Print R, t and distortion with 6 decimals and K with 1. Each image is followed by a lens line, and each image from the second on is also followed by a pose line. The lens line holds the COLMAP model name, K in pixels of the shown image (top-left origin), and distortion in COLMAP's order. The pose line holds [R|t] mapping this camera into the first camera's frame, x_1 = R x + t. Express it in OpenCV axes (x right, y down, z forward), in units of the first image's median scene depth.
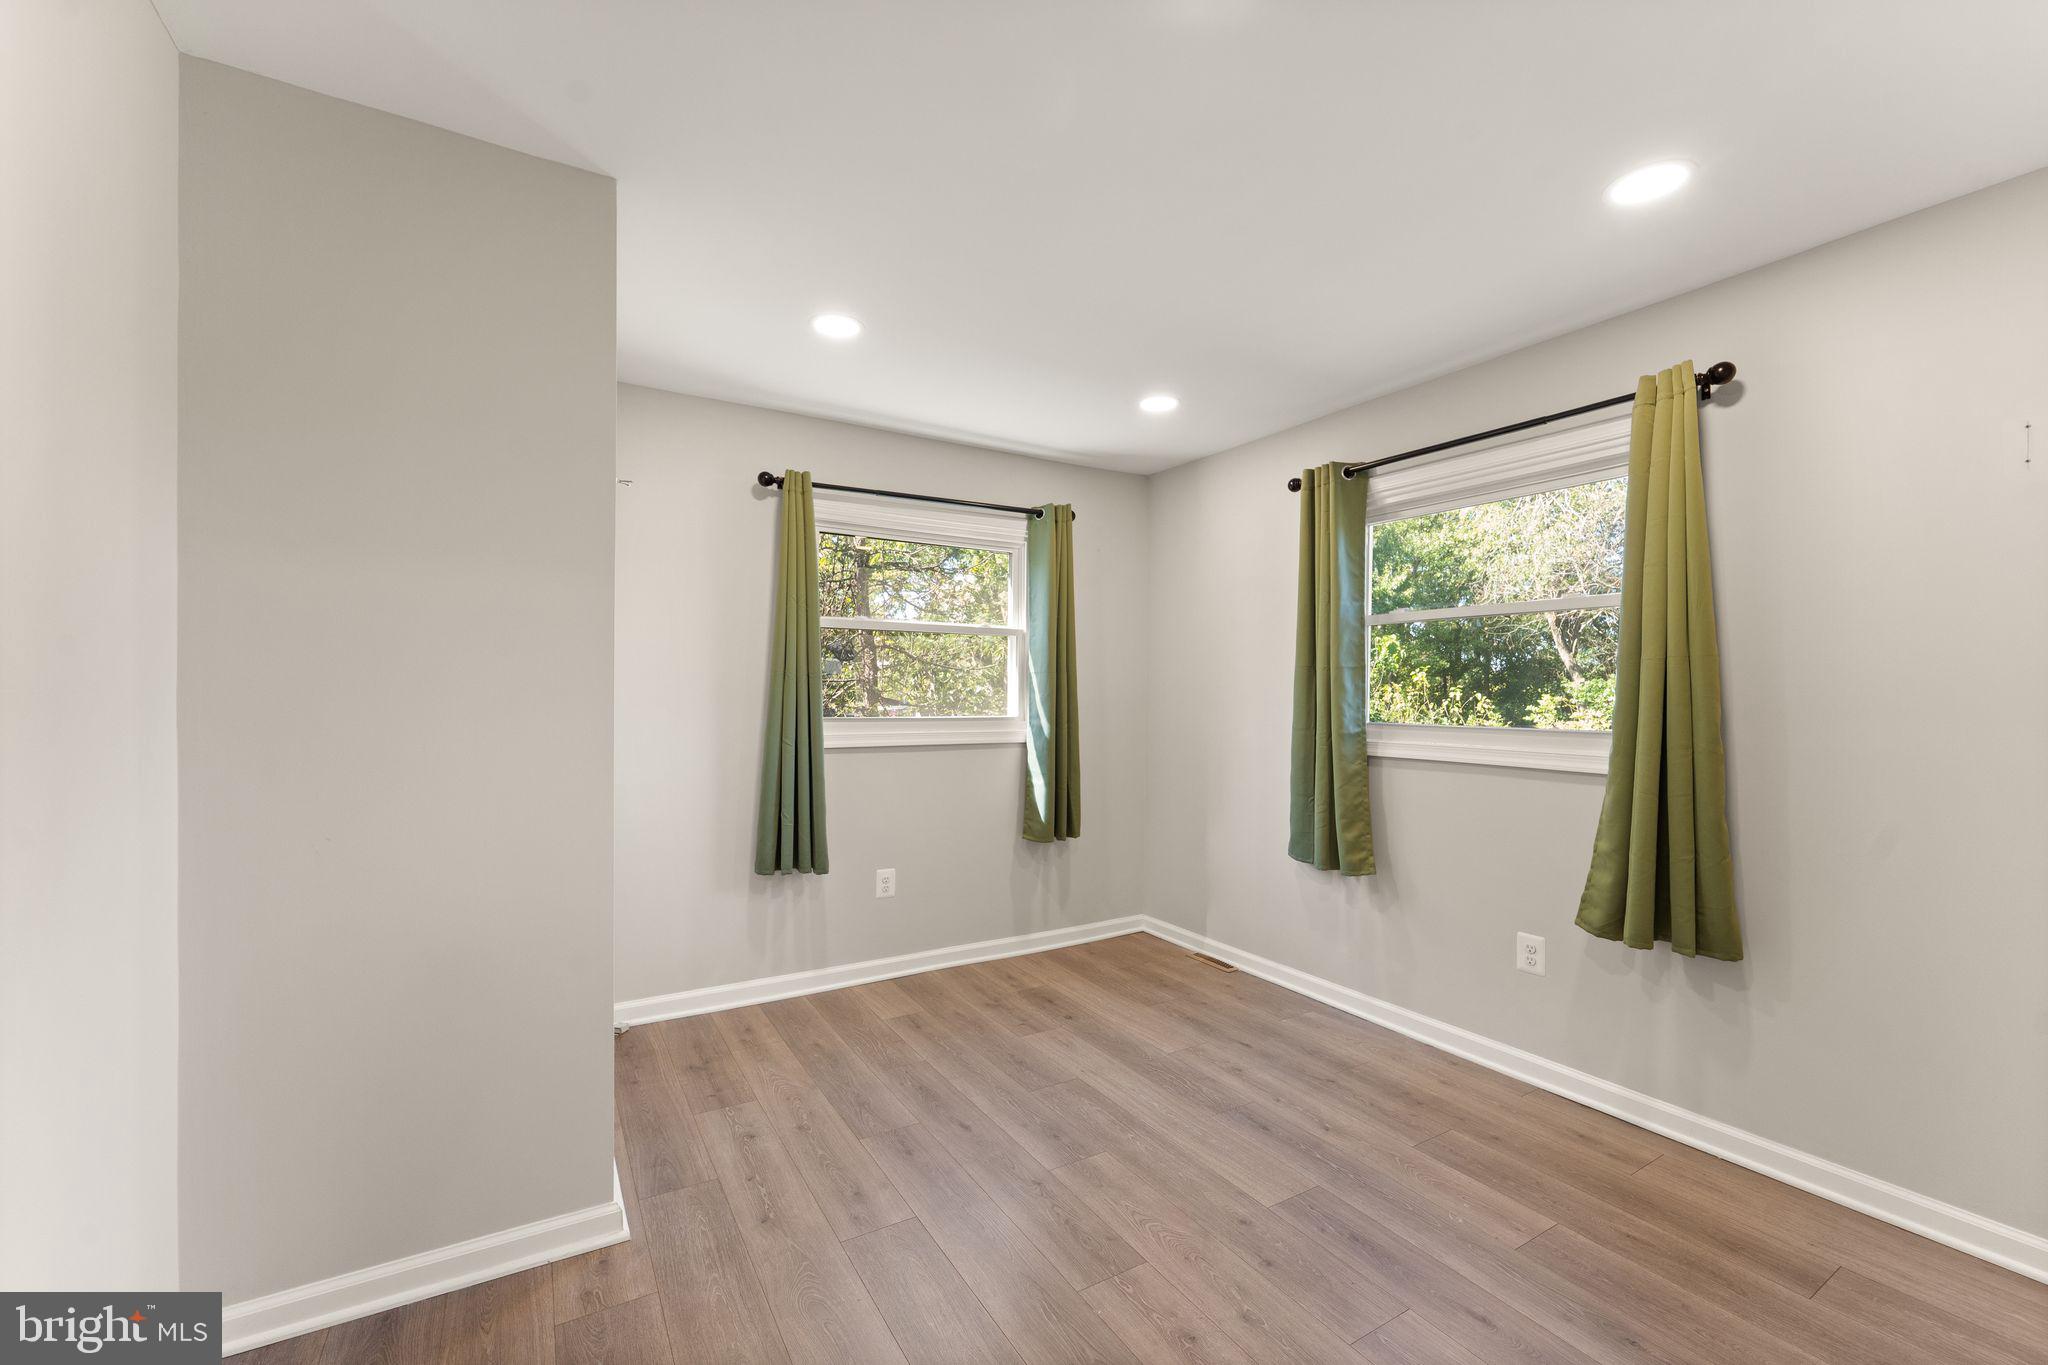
lens RADIAL K [[846.2, 0, 1023.8], [0, 846.2, 689.6], [0, 0, 1]] dist [-0.001196, -0.000269]
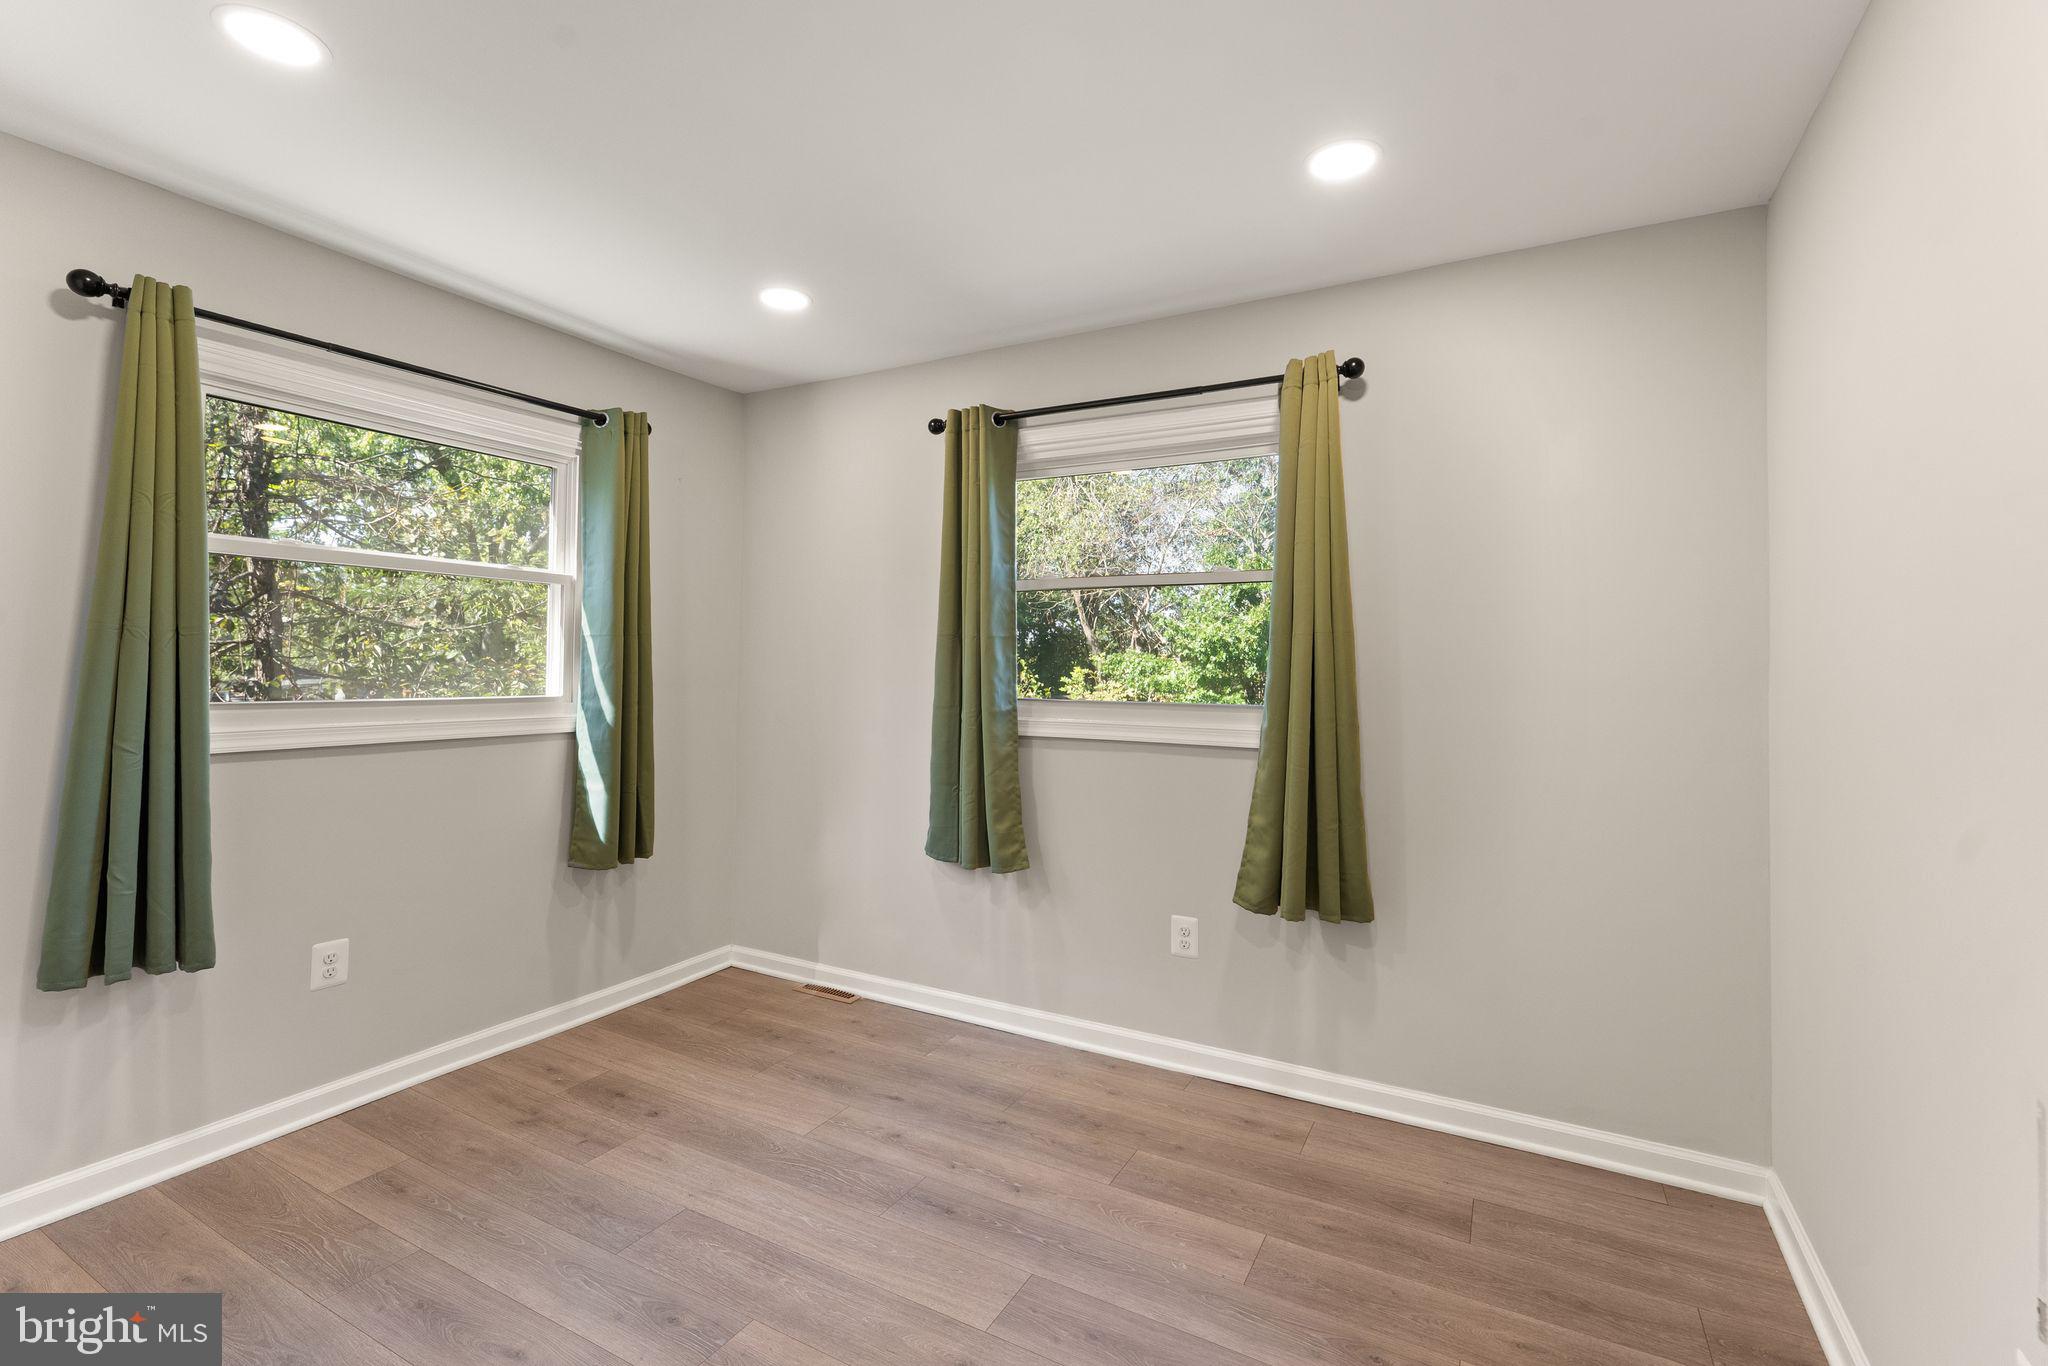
lens RADIAL K [[910.4, 0, 1047.7], [0, 910.4, 642.2], [0, 0, 1]] dist [-0.000846, 0.000243]
pose [[0.857093, 0.018034, 0.514846, -0.064849], [-0.007805, 0.999727, -0.022025, -0.000146], [-0.515102, 0.014860, 0.857000, 0.154913]]
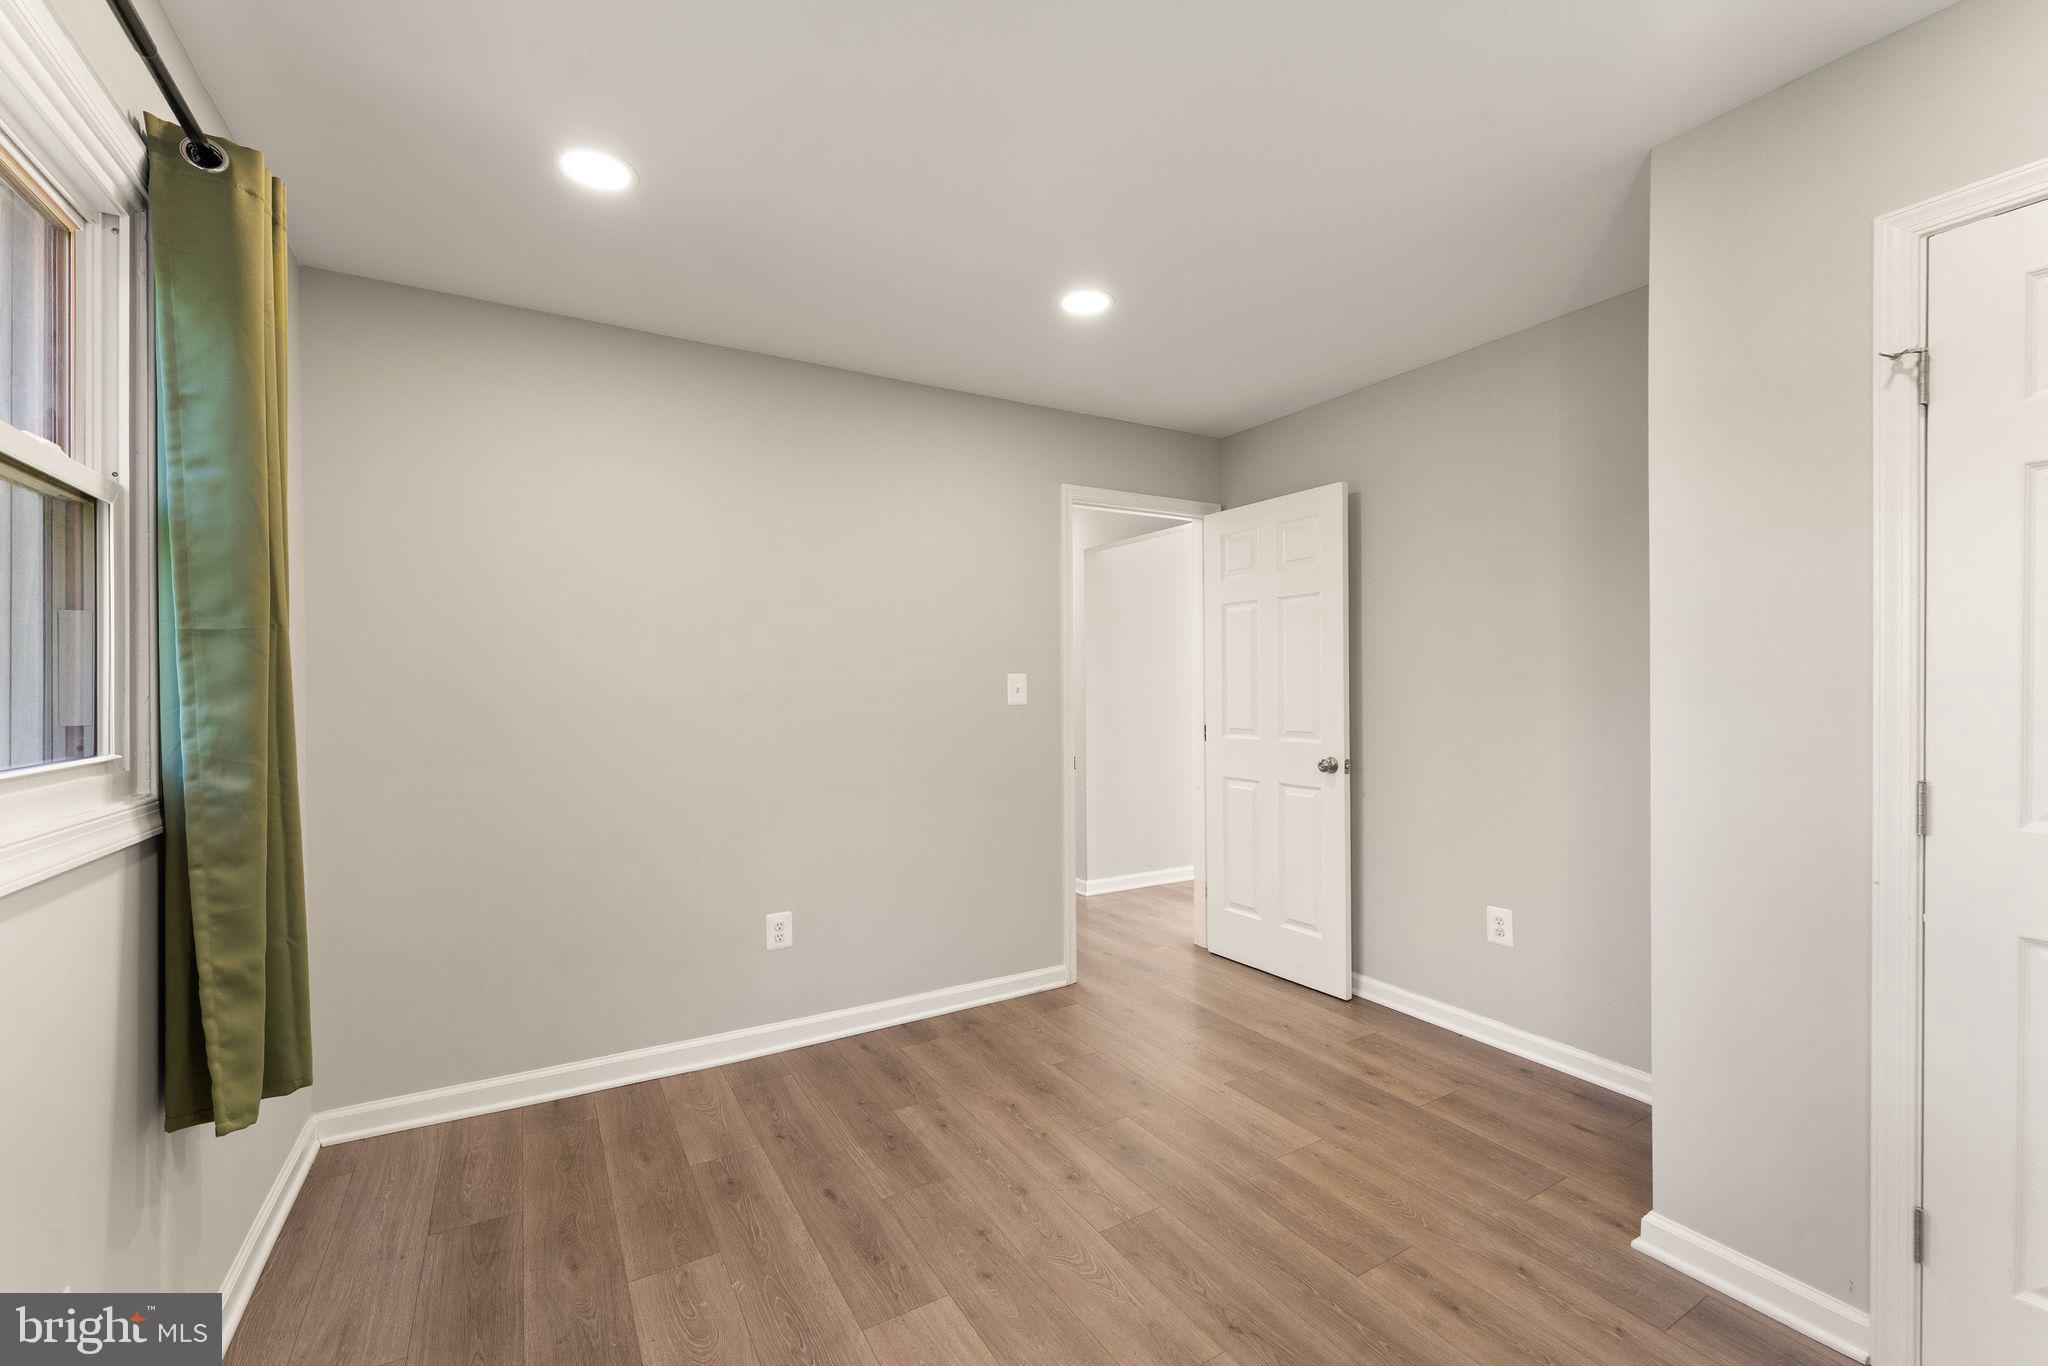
lens RADIAL K [[846.2, 0, 1026.1], [0, 846.2, 689.4], [0, 0, 1]] dist [-0.001196, -0.000269]
pose [[-0.999988, -0.000502, 0.004922, 0.130854], [-0.000522, 0.999991, -0.004112, 0.009830], [-0.004920, -0.004114, -0.999979, 1.157079]]
